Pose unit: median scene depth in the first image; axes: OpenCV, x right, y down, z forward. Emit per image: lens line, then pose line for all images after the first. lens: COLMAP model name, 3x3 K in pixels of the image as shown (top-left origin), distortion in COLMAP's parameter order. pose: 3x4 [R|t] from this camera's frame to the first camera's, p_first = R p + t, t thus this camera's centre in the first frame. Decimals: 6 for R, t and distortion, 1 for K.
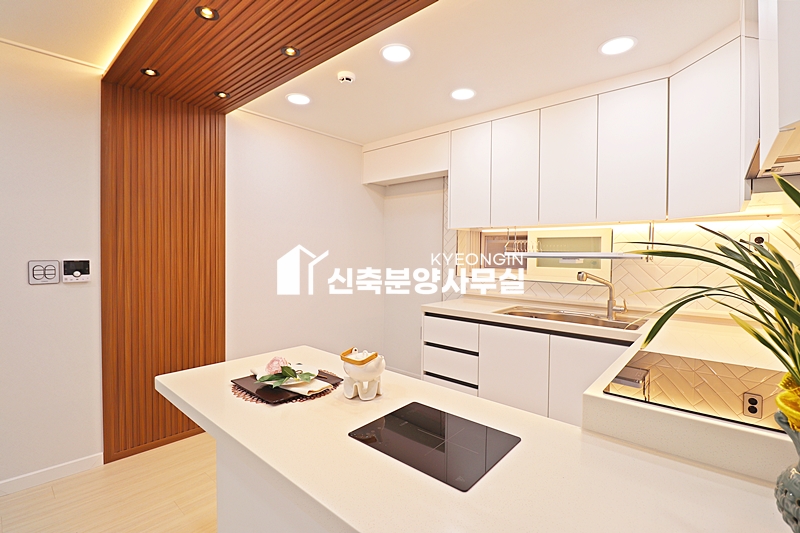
lens RADIAL K [[368.7, 0, 404.8], [0, 368.7, 262.0], [0, 0, 1]] dist [-0.006068, -0.008509]
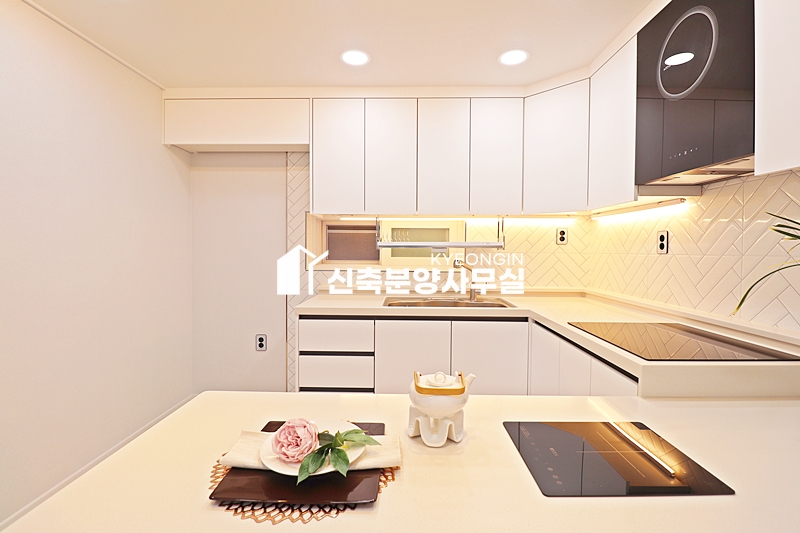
lens RADIAL K [[368.7, 0, 403.0], [0, 368.7, 263.0], [0, 0, 1]] dist [-0.006068, -0.008509]
pose [[0.767691, -0.035464, 0.639839, -0.291994], [0.019022, 0.999289, 0.032565, -0.001717], [-0.640538, -0.012829, 0.767819, 0.232839]]
